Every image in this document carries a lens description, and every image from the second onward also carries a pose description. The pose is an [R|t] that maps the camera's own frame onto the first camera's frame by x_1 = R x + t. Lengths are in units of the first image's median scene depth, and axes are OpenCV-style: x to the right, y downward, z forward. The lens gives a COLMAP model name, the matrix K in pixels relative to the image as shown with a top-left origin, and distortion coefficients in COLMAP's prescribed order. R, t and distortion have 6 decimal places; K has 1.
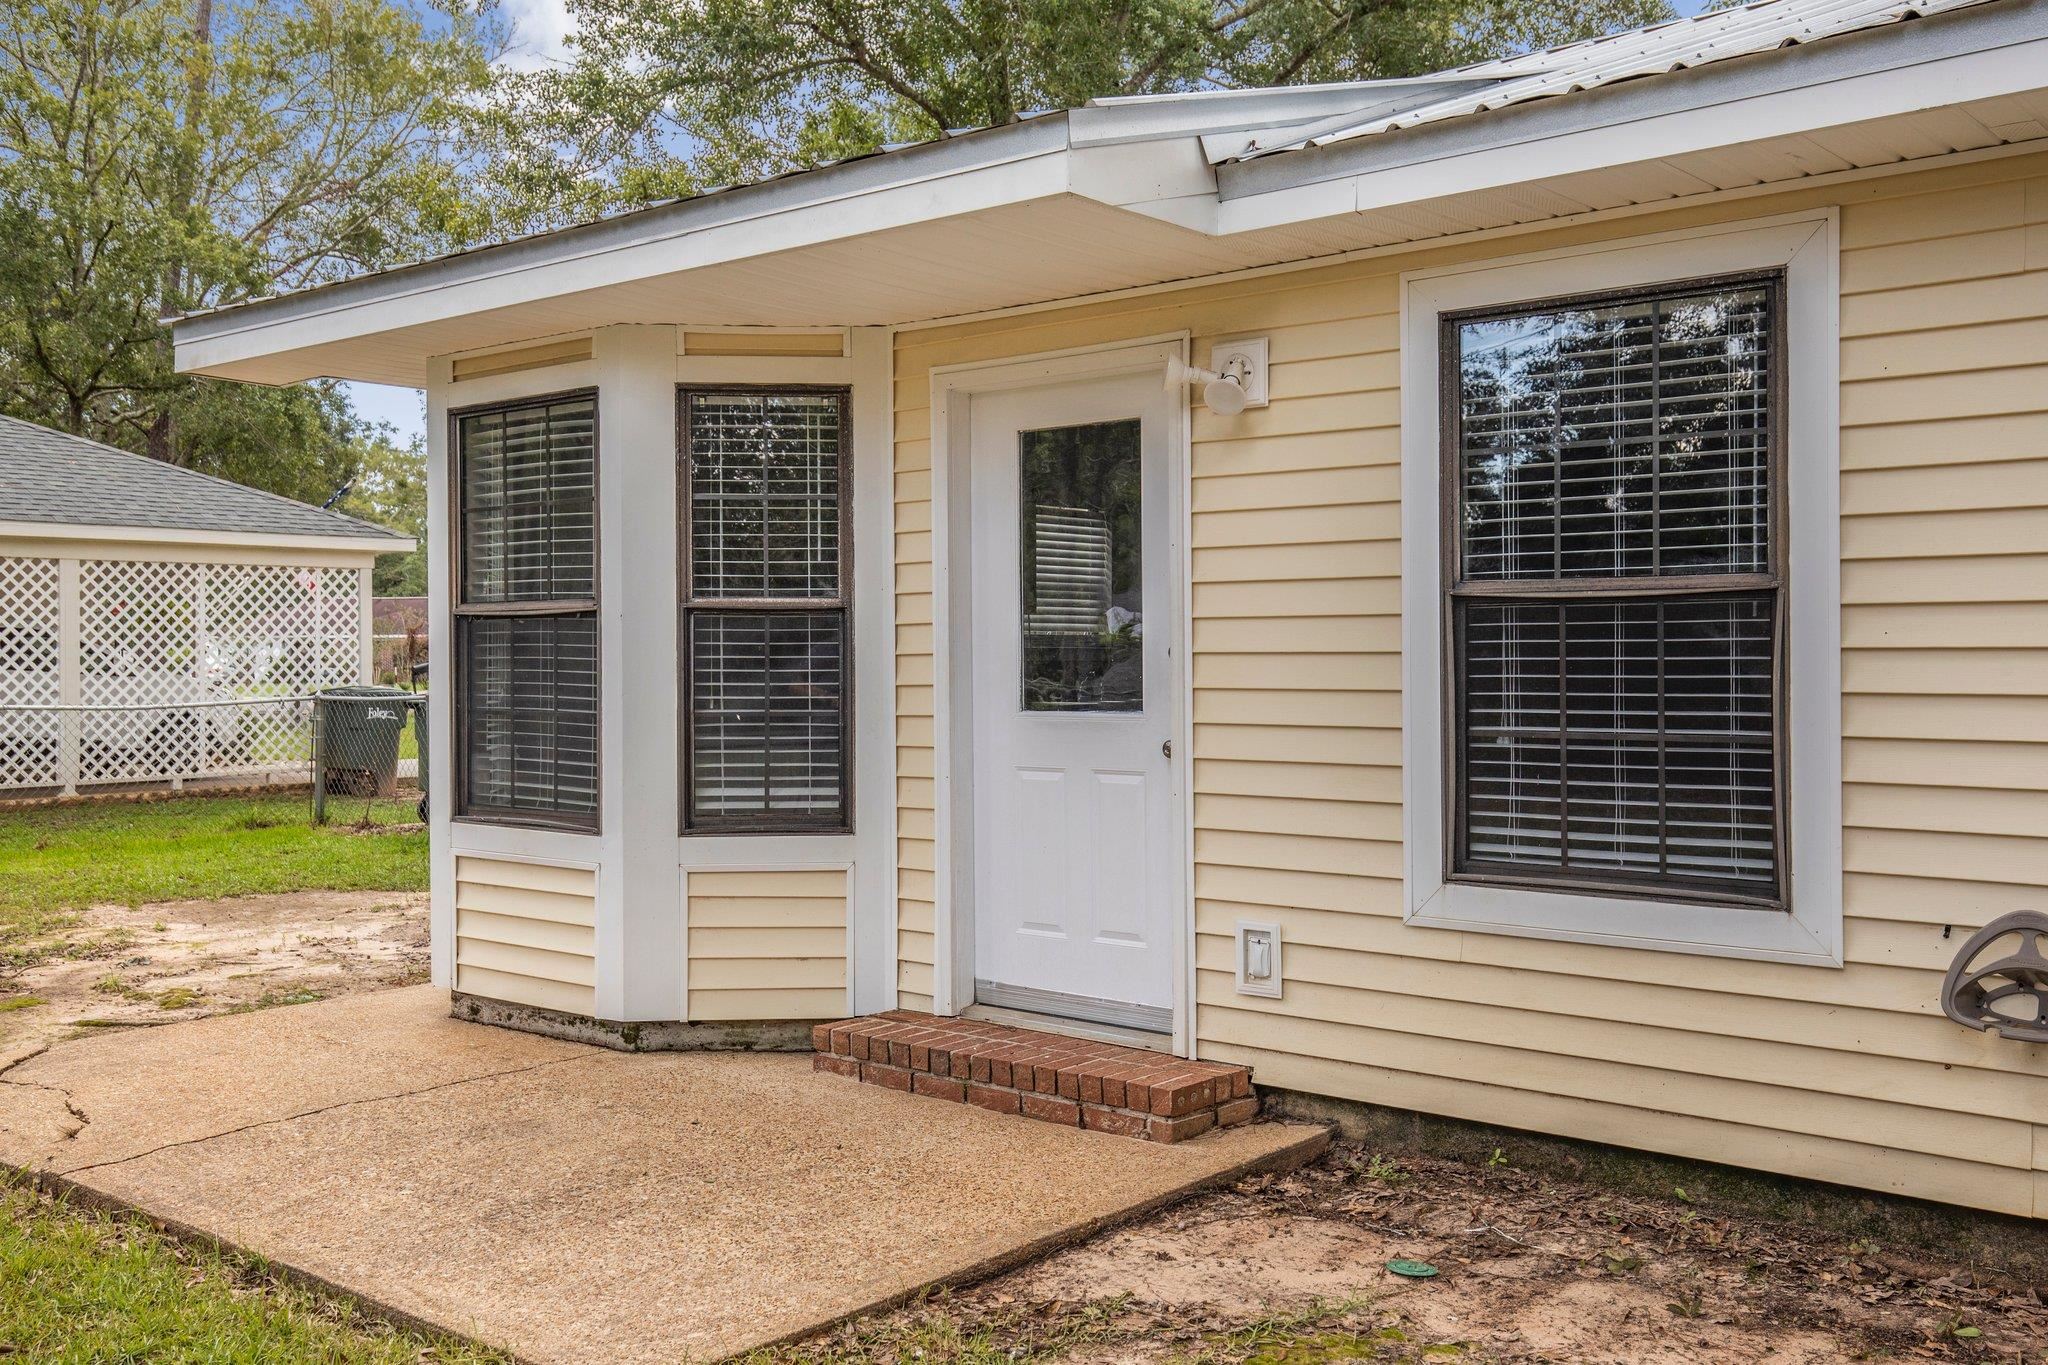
lens RADIAL K [[1927.9, 0, 1017.6], [0, 1927.9, 652.6], [0, 0, 1]] dist [0.042454, 0.016553]
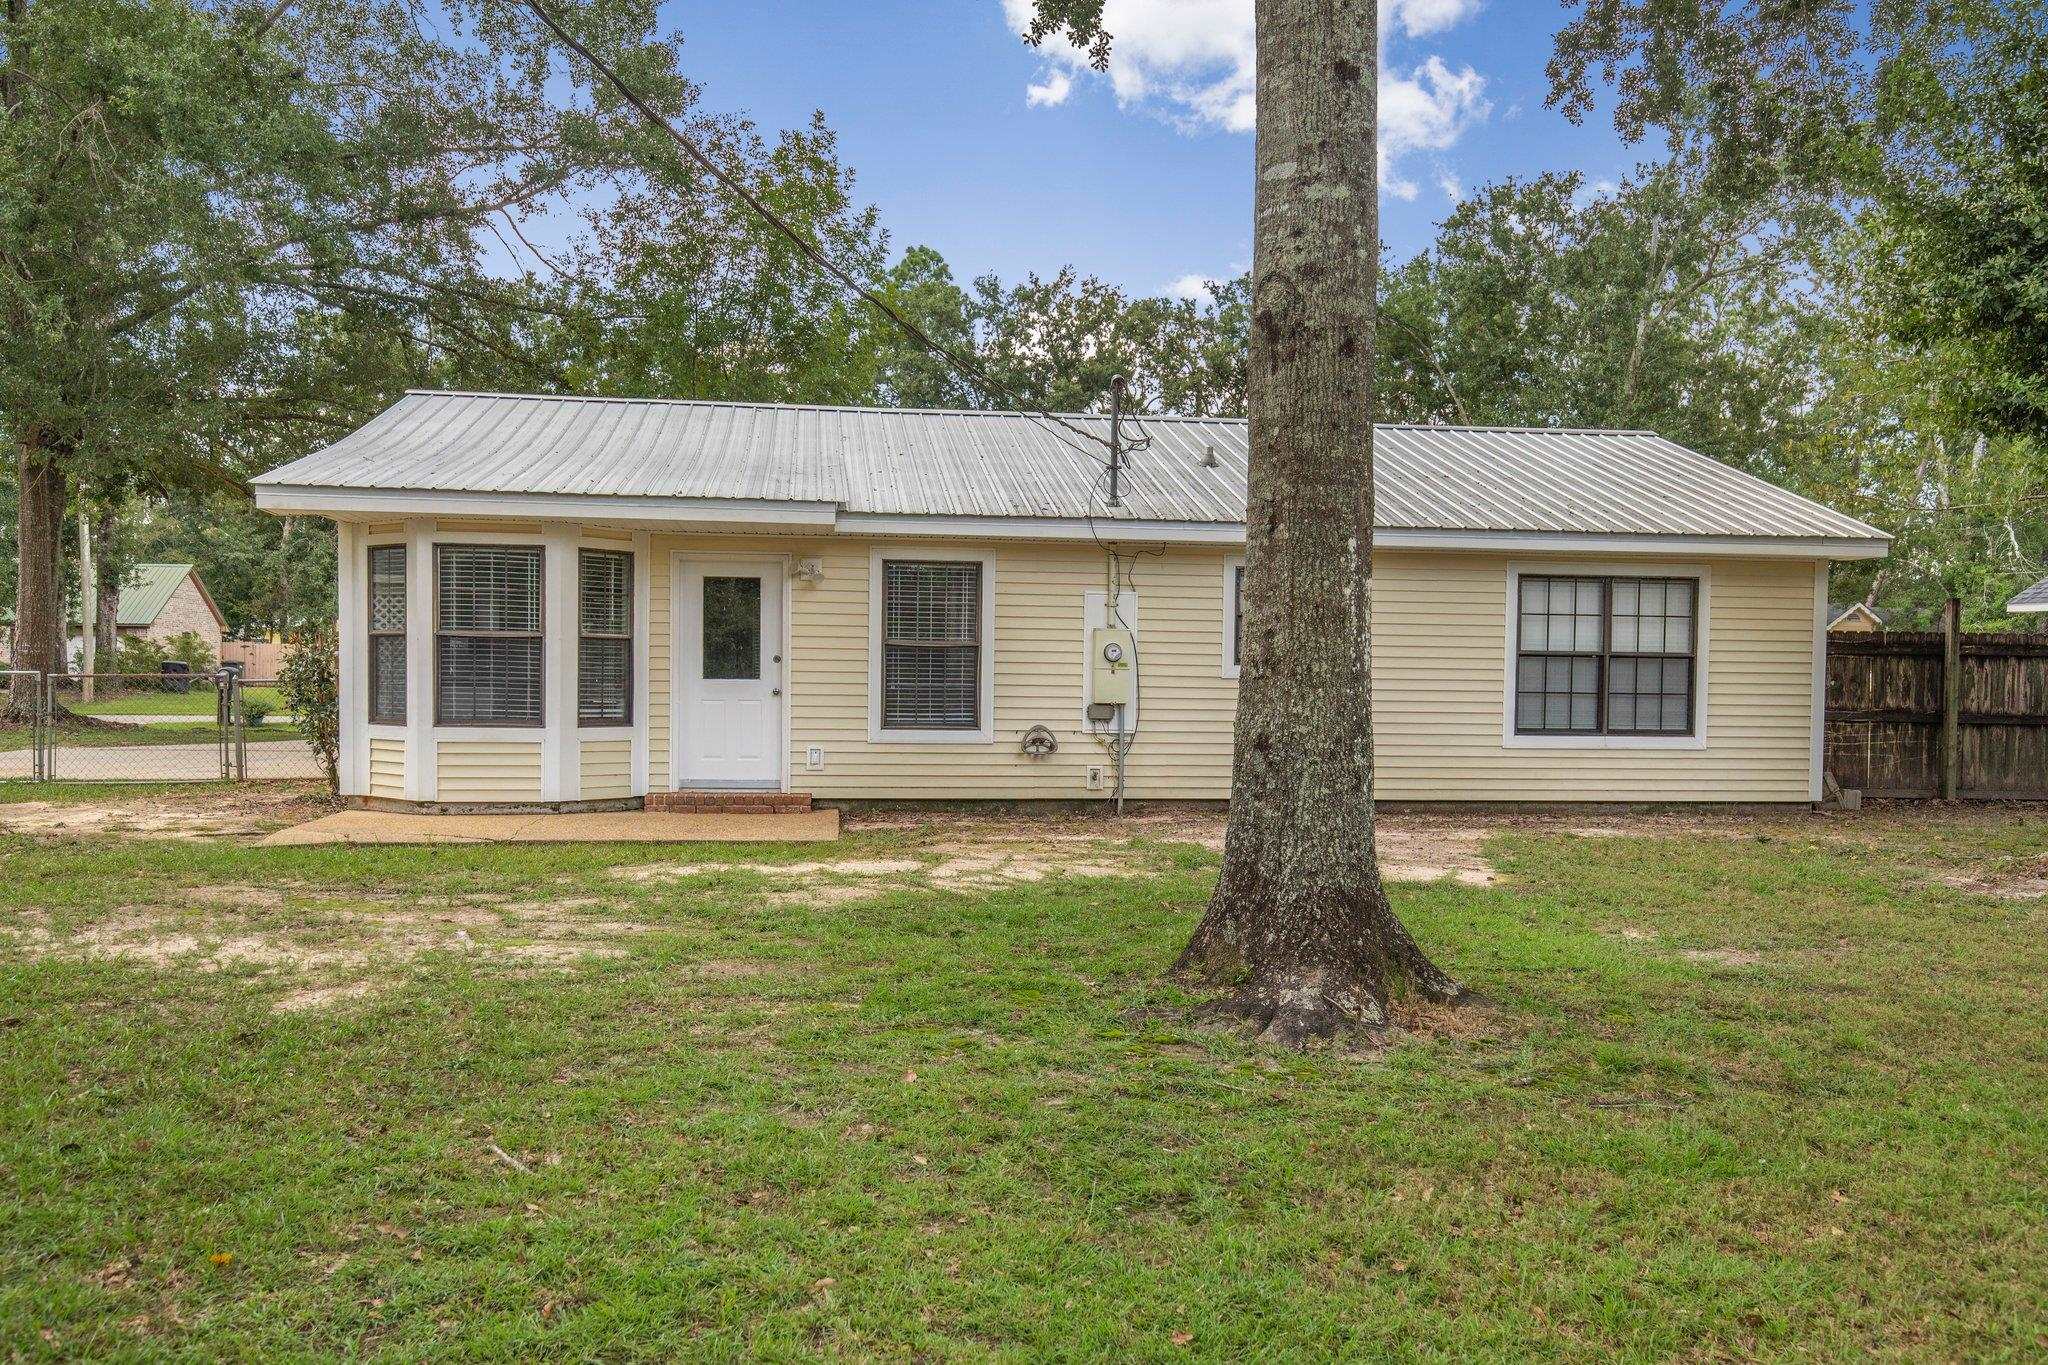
lens RADIAL K [[1587.1, 0, 1024.0], [0, 1587.1, 682.5], [0, 0, 1]] dist [0.043223, -0.001157]
pose [[0.665630, 0.006055, 0.746257, -1.438880], [-0.018243, 0.999800, 0.008159, 0.009959], [-0.746059, -0.019045, 0.665608, -0.874611]]
